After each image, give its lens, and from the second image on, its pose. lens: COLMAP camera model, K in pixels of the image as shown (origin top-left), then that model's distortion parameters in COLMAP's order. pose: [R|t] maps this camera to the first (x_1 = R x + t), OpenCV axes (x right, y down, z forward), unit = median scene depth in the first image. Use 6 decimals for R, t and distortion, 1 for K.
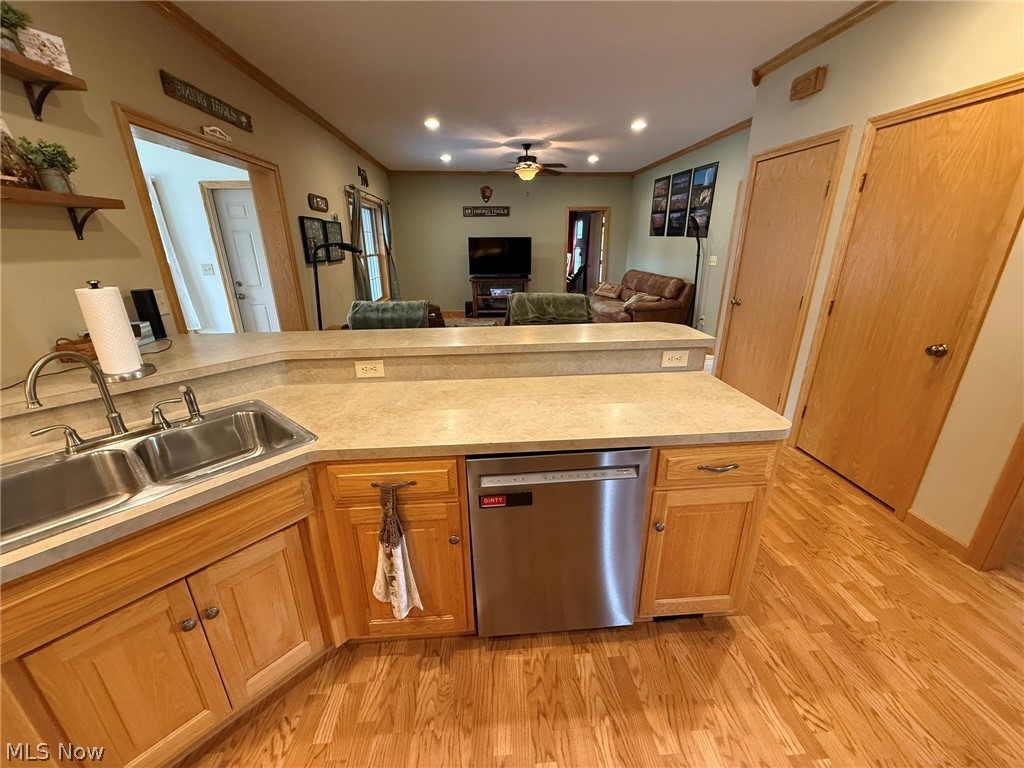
lens RADIAL K [[407.1, 0, 508.6], [0, 407.1, 384.2], [0, 0, 1]] dist [0.000487, -0.000457]
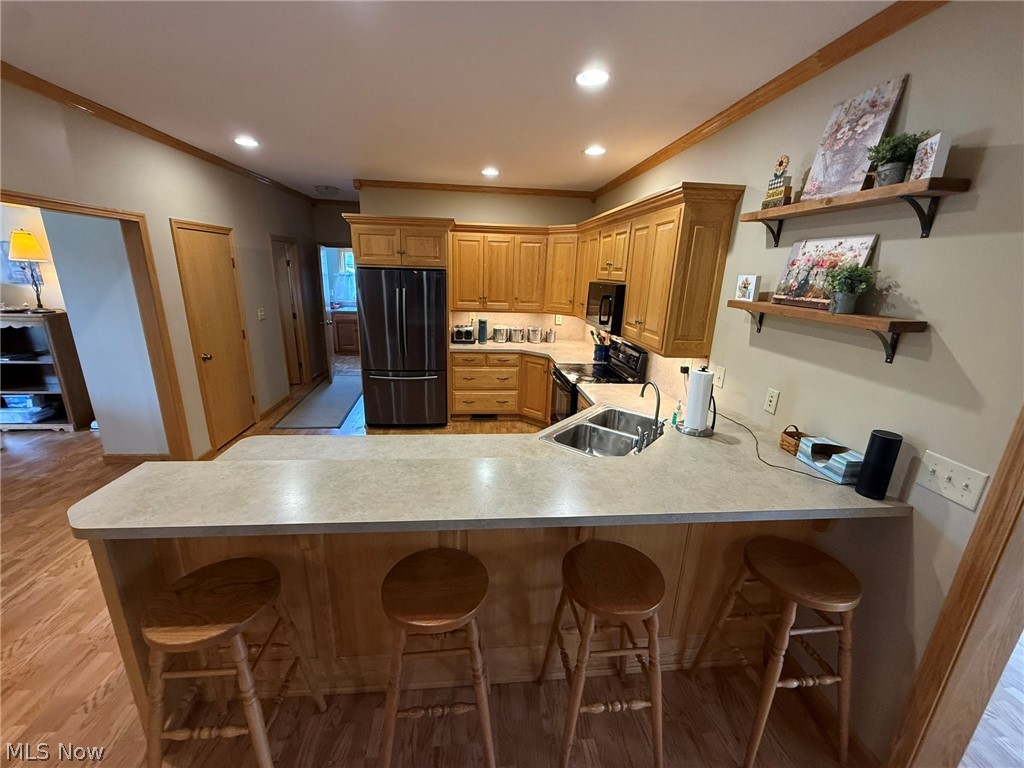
lens RADIAL K [[407.1, 0, 509.3], [0, 407.1, 384.1], [0, 0, 1]] dist [0.000487, -0.000457]
pose [[-0.999657, -0.011455, -0.023565, -0.202655], [-0.023023, 0.813368, 0.581293, -0.720239], [0.012508, 0.581636, -0.813353, 1.543673]]
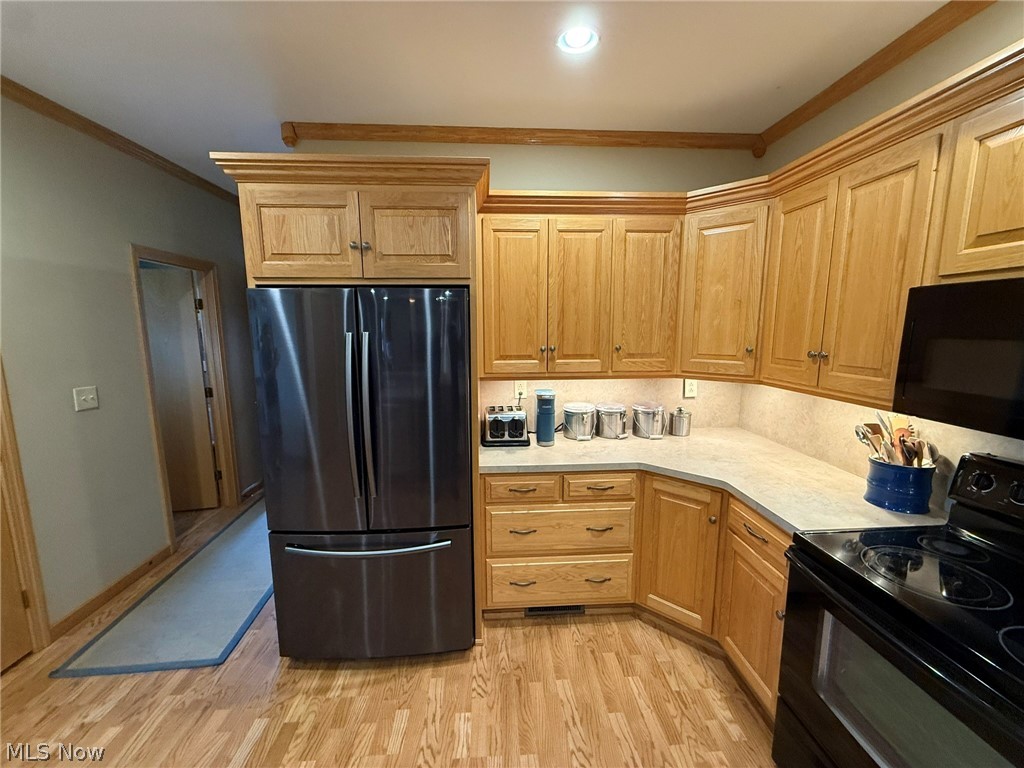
lens RADIAL K [[407.1, 0, 510.2], [0, 407.1, 384.4], [0, 0, 1]] dist [0.000487, -0.000457]
pose [[-0.999718, 0.014971, 0.018417, -0.003170], [0.021851, 0.883480, 0.467959, -0.148233], [-0.009265, 0.468230, -0.883558, 0.262830]]
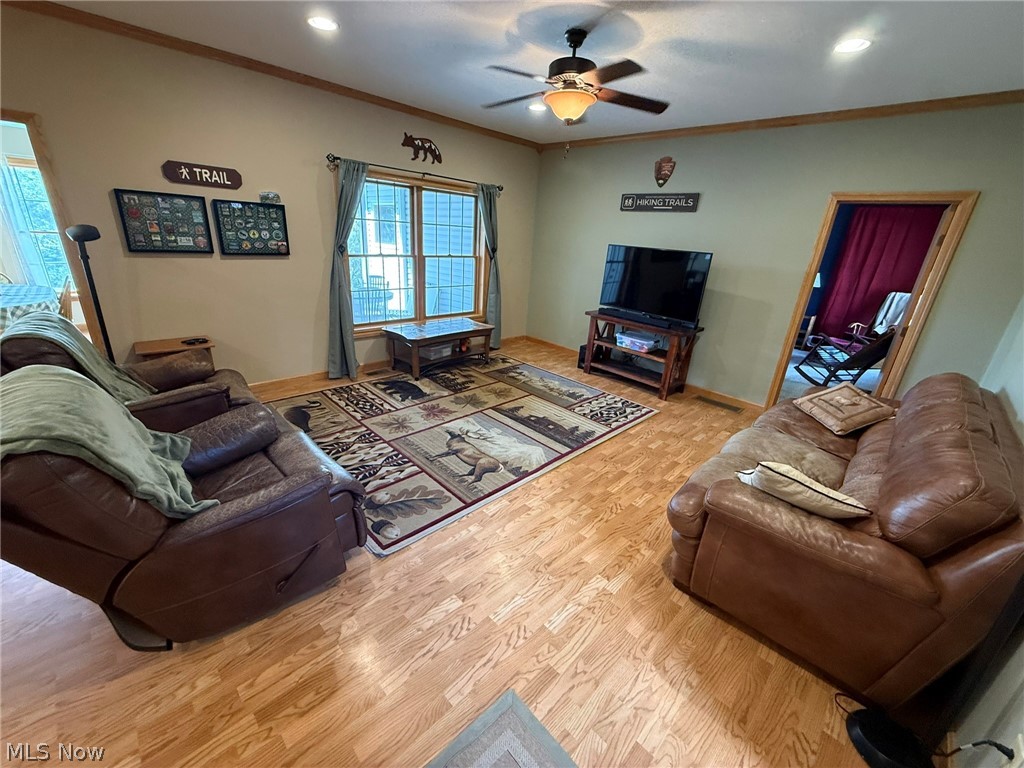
lens RADIAL K [[407.1, 0, 515.8], [0, 407.1, 375.4], [0, 0, 1]] dist [0.000487, -0.000457]
pose [[0.649664, 0.296507, -0.700014, 1.197421], [-0.317121, 0.942562, 0.104933, -0.796357], [0.690920, 0.153818, 0.706378, 2.054970]]
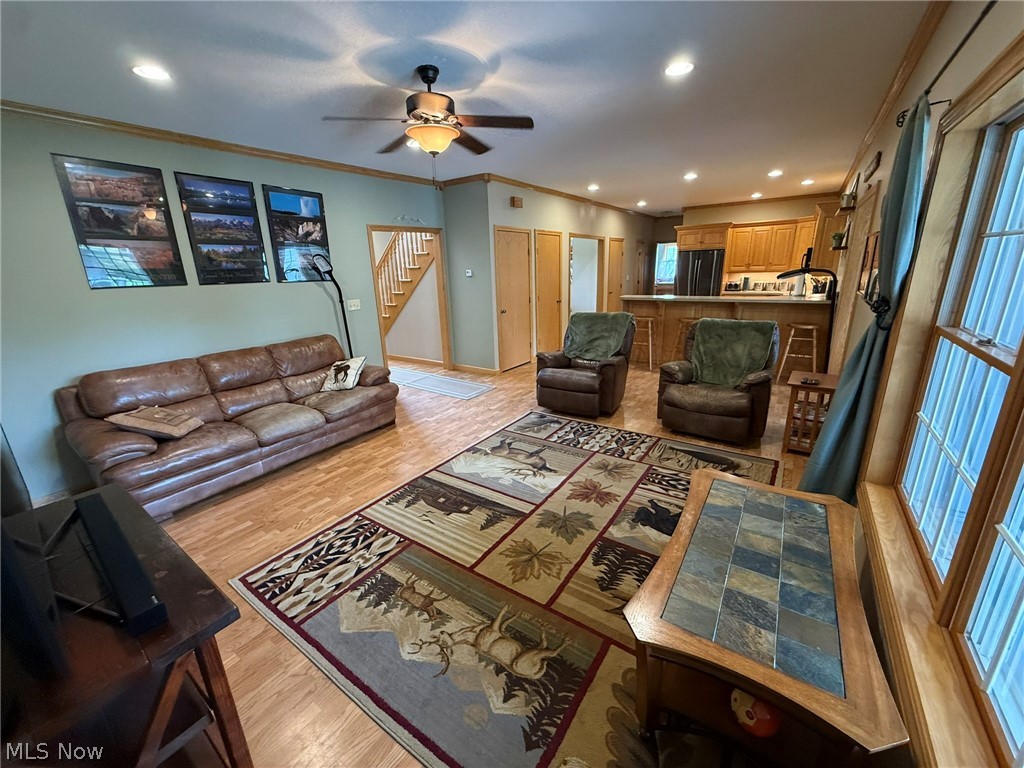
lens RADIAL K [[407.1, 0, 520.8], [0, 407.1, 380.9], [0, 0, 1]] dist [0.000487, -0.000457]
pose [[-0.784190, -0.132025, 0.606314, -1.016806], [0.247361, 0.829601, 0.500575, -1.471286], [-0.569086, 0.542524, -0.617906, 4.048672]]
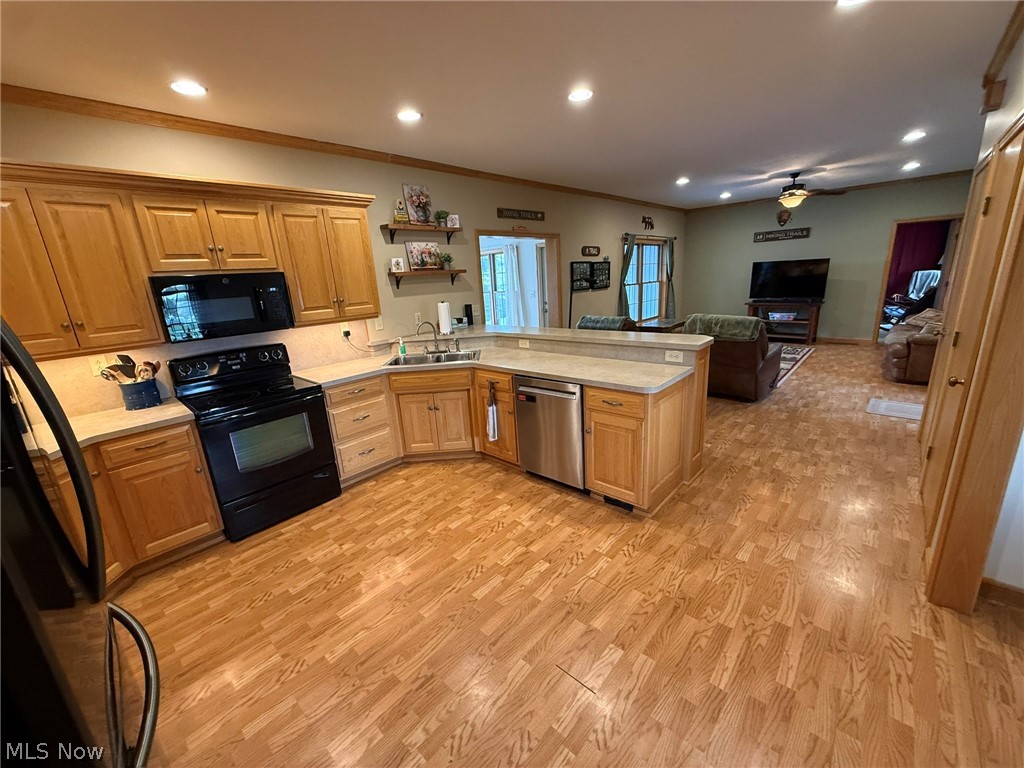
lens RADIAL K [[407.1, 0, 509.9], [0, 407.1, 383.9], [0, 0, 1]] dist [0.000487, -0.000457]
pose [[0.681965, 0.159501, -0.713781, 1.077234], [-0.195037, 0.980251, 0.032703, 0.105597], [0.704900, 0.116911, 0.699606, -0.466468]]
